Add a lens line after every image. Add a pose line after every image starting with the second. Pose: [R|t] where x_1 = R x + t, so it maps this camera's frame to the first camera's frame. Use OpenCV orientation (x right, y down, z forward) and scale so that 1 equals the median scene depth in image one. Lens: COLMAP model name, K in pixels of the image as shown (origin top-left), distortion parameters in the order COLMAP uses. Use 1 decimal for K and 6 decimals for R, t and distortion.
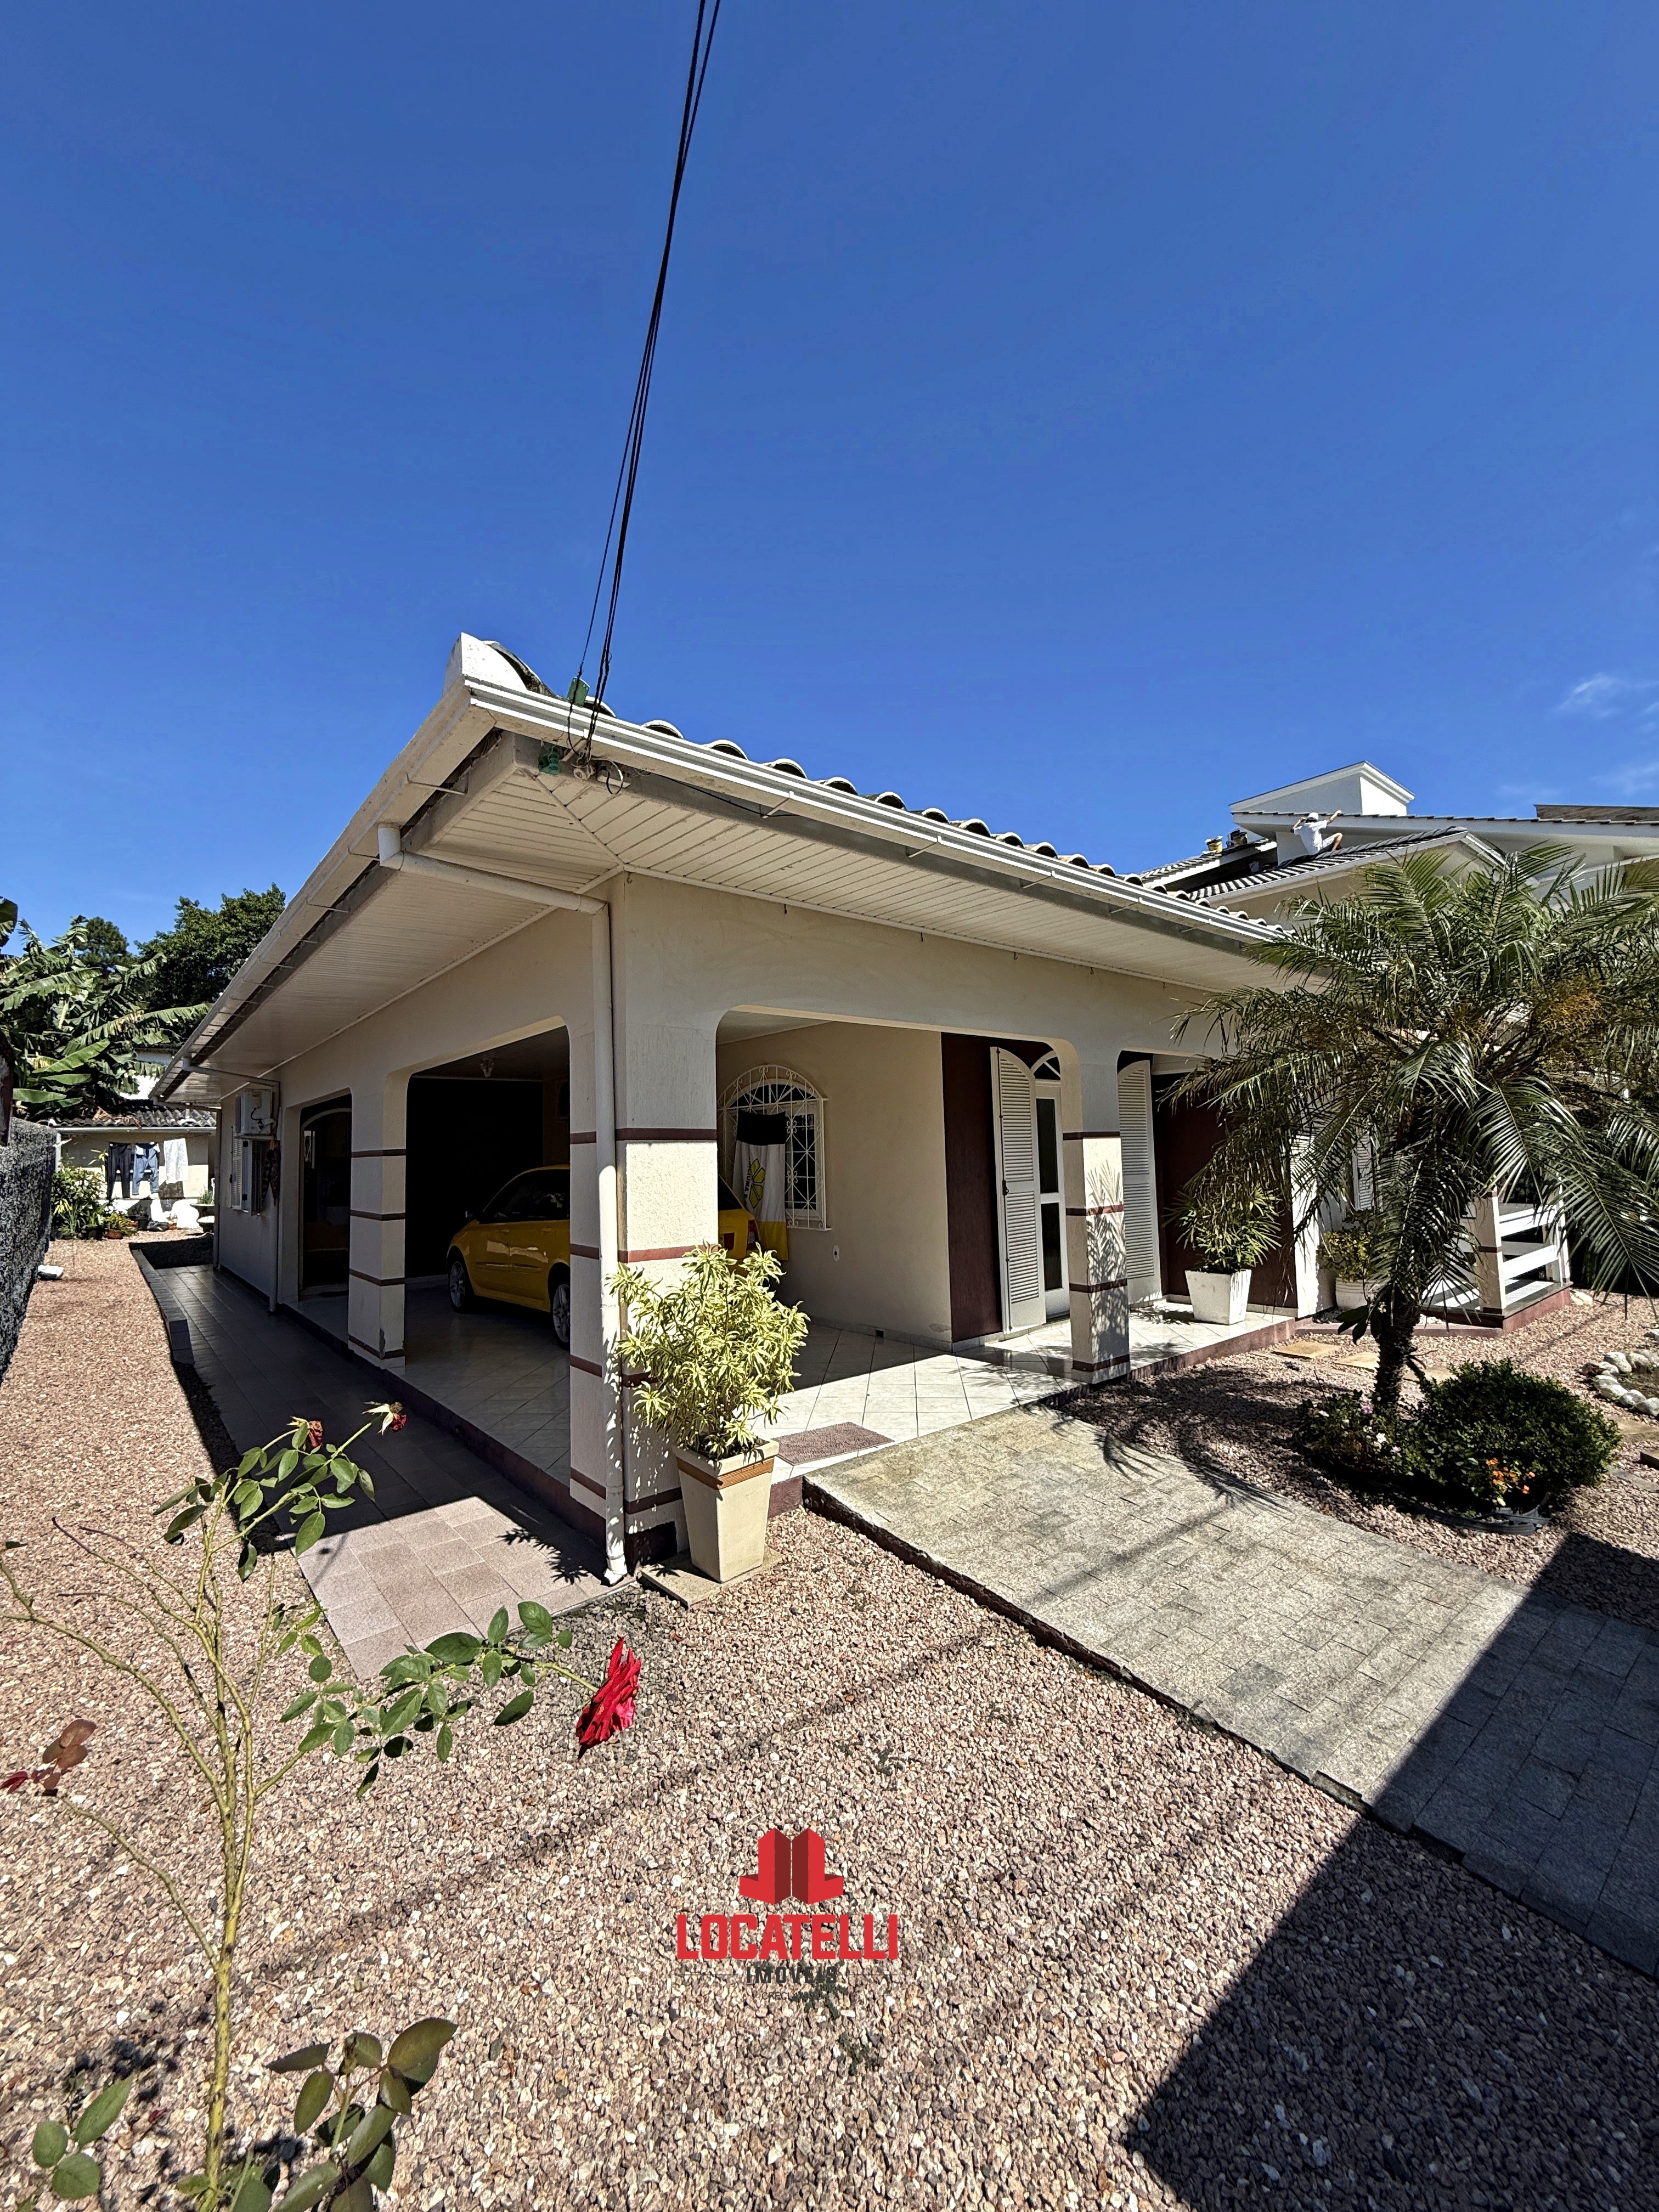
lens RADIAL K [[884.8, 0, 833.3], [0, 884.8, 1097.0], [0, 0, 1]] dist [0.002925, 0.000110]
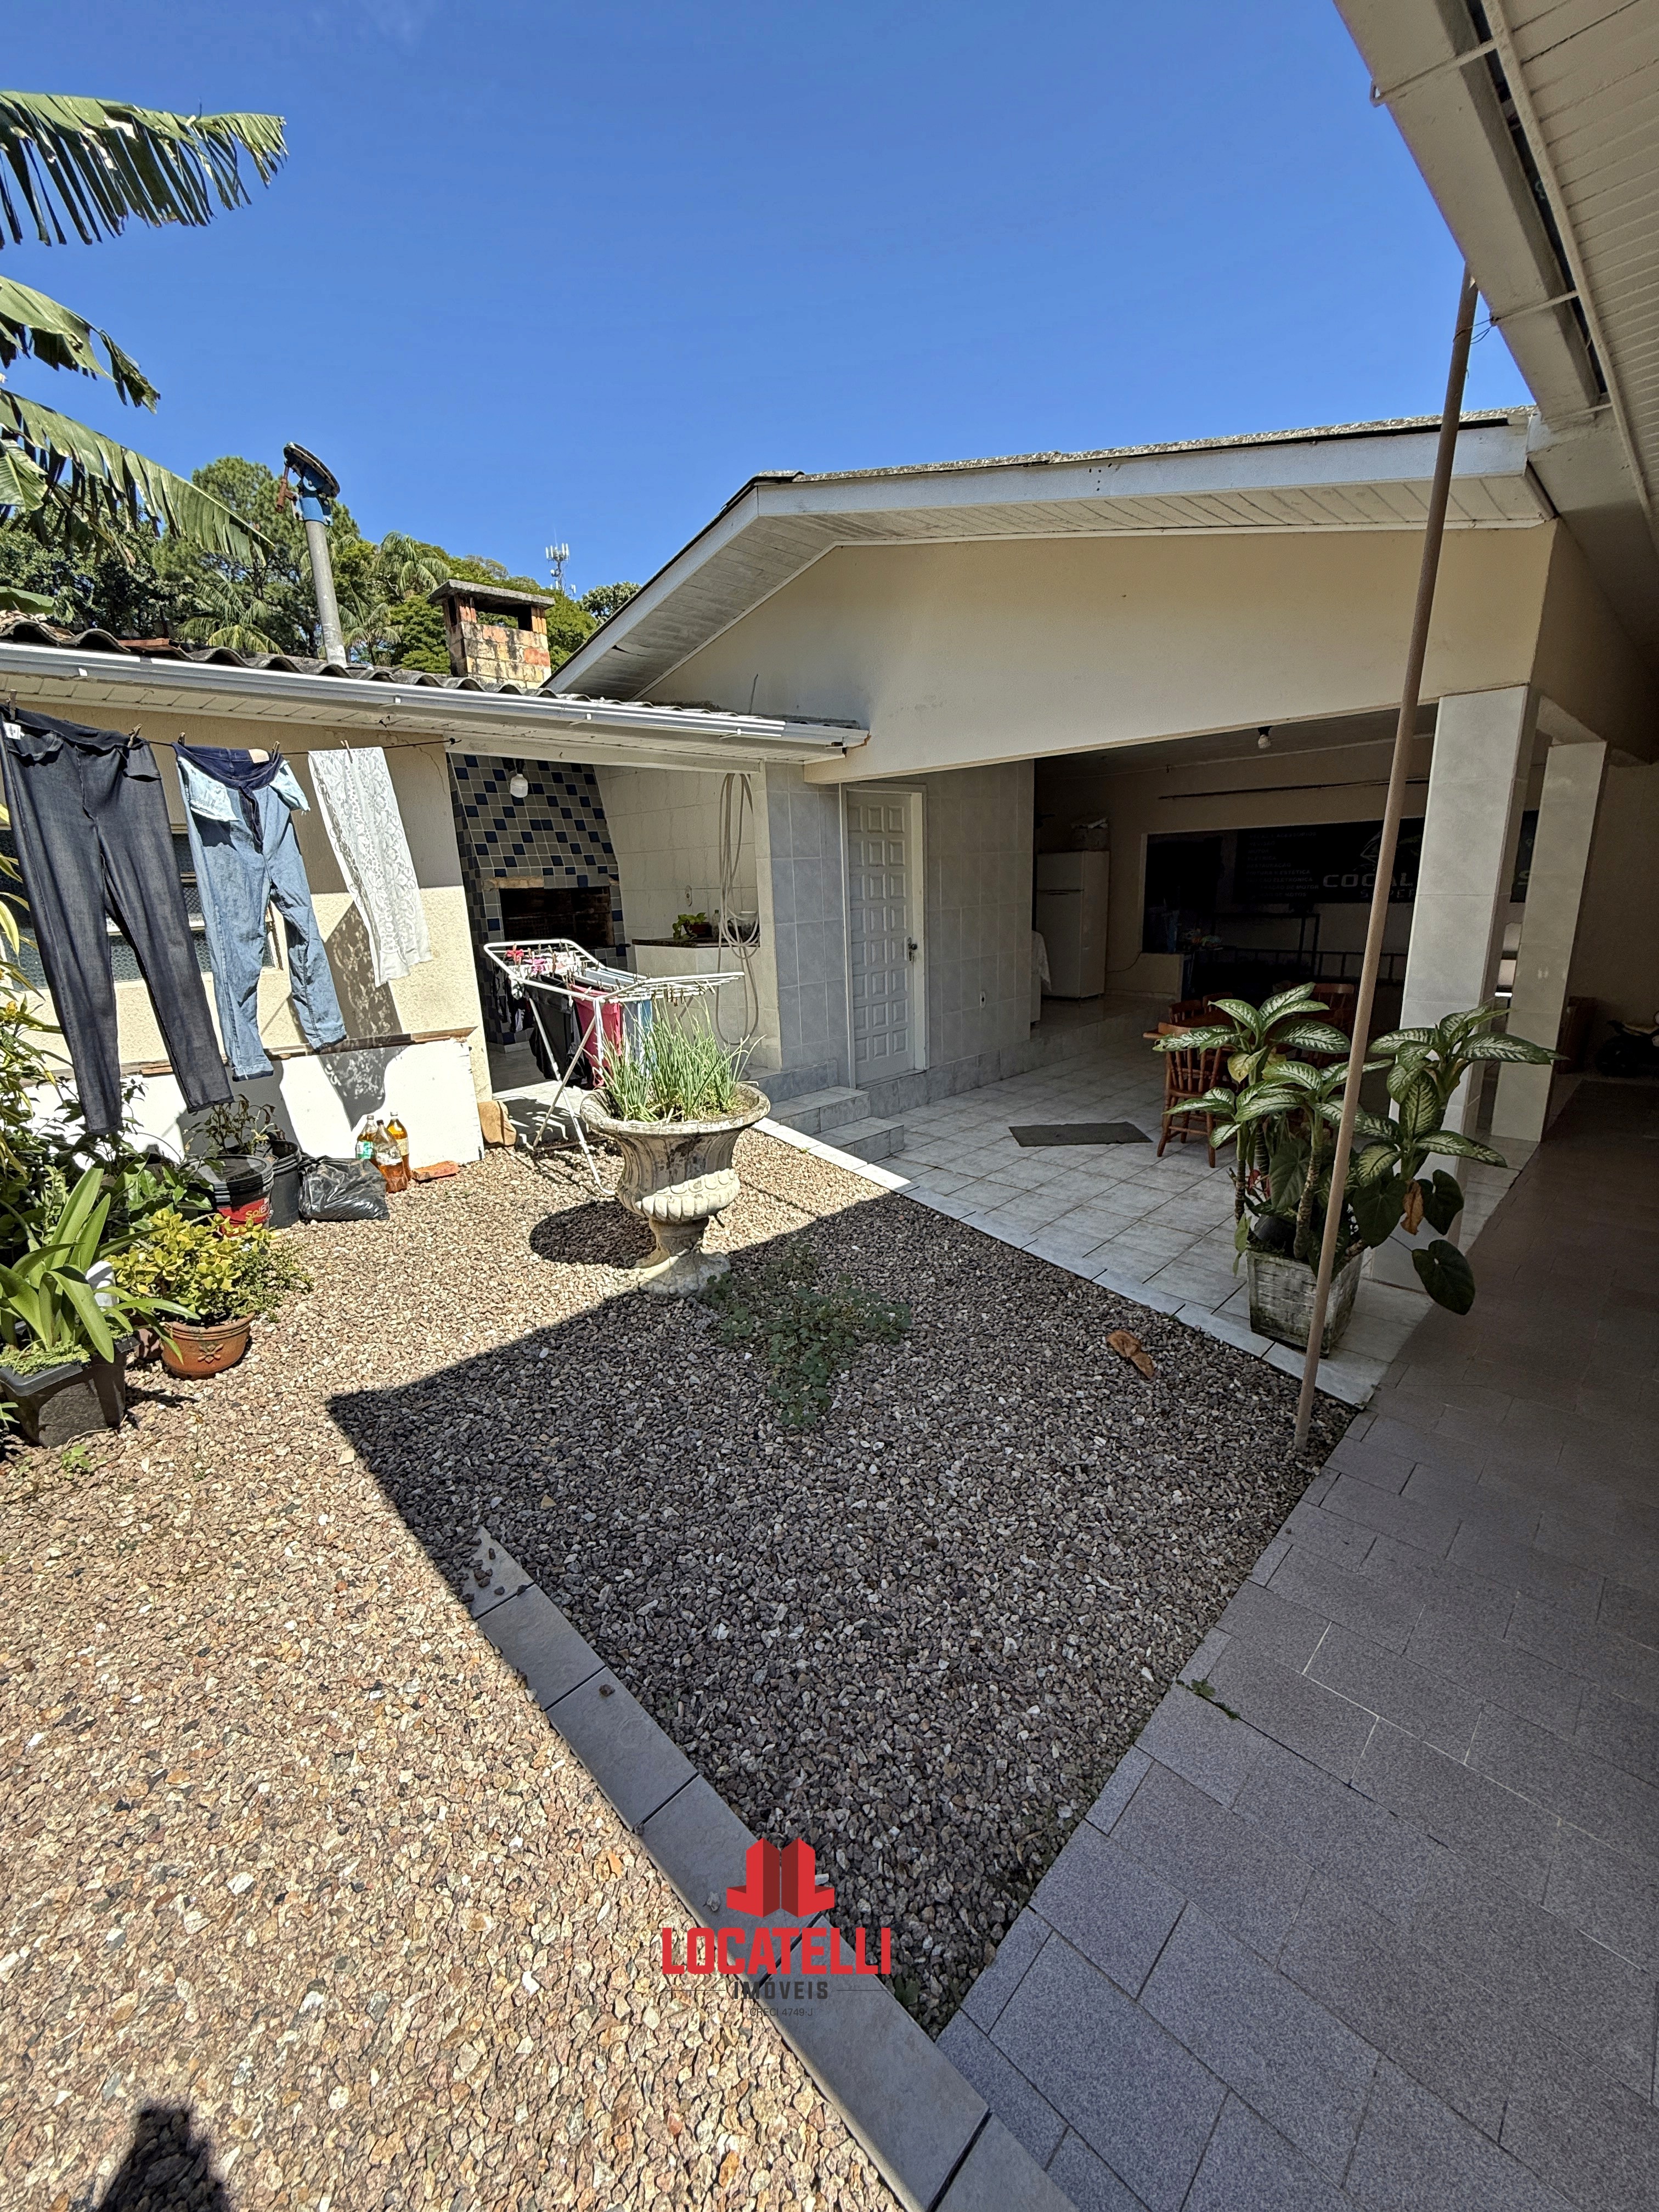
lens RADIAL K [[884.8, 0, 837.3], [0, 884.8, 1110.7], [0, 0, 1]] dist [0.002925, 0.000110]
pose [[-0.085647, -0.248416, 0.964860, -0.963390], [-0.039350, 0.968506, 0.245862, 0.072247], [-0.995548, -0.016910, -0.092725, 0.901310]]
